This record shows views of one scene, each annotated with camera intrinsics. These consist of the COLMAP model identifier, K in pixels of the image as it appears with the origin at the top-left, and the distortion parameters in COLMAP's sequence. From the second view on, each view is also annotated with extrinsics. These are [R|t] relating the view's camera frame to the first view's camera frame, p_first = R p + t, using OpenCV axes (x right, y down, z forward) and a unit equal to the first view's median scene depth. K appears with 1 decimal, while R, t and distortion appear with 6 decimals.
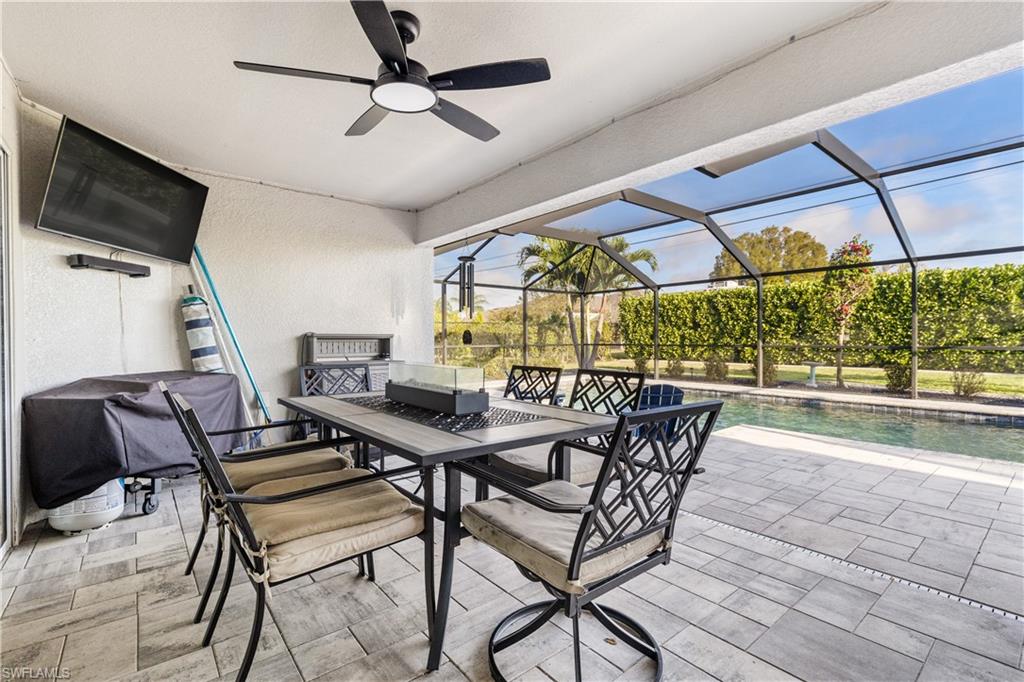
lens RADIAL K [[461.0, 0, 506.9], [0, 461.0, 343.4], [0, 0, 1]] dist [0.007325, -0.001519]
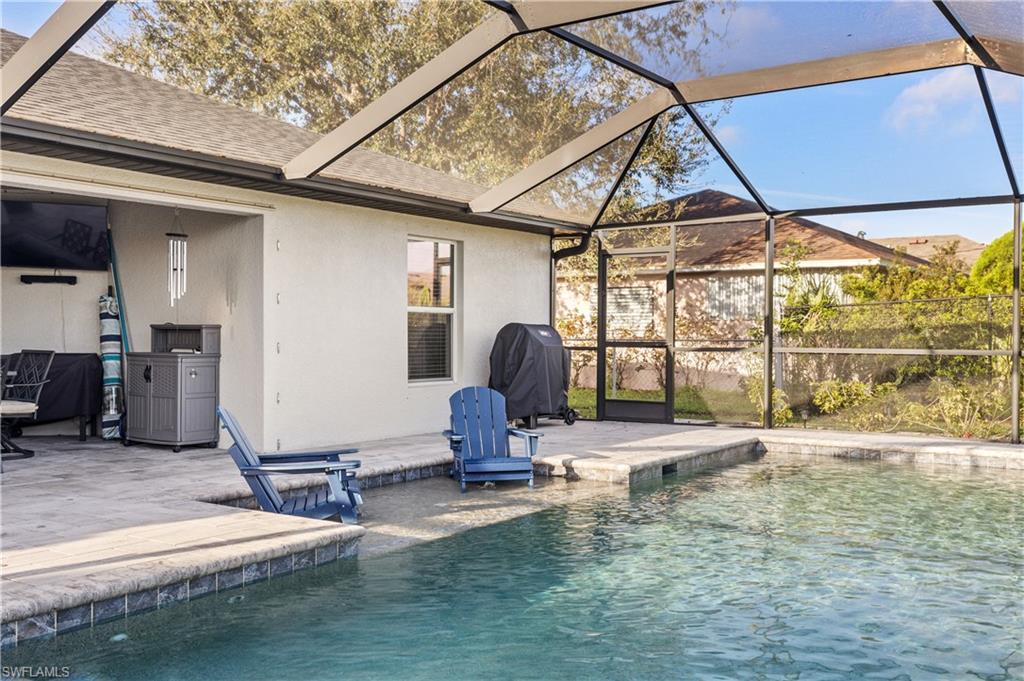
lens RADIAL K [[1002.5, 0, 514.7], [0, 1002.5, 339.6], [0, 0, 1]] dist [-0.001889, 0.000000]
pose [[0.278337, 0.008036, -0.960450, 0.619587], [-0.015046, 0.999879, 0.004006, -0.001692], [0.960366, 0.013336, 0.278424, 0.352489]]
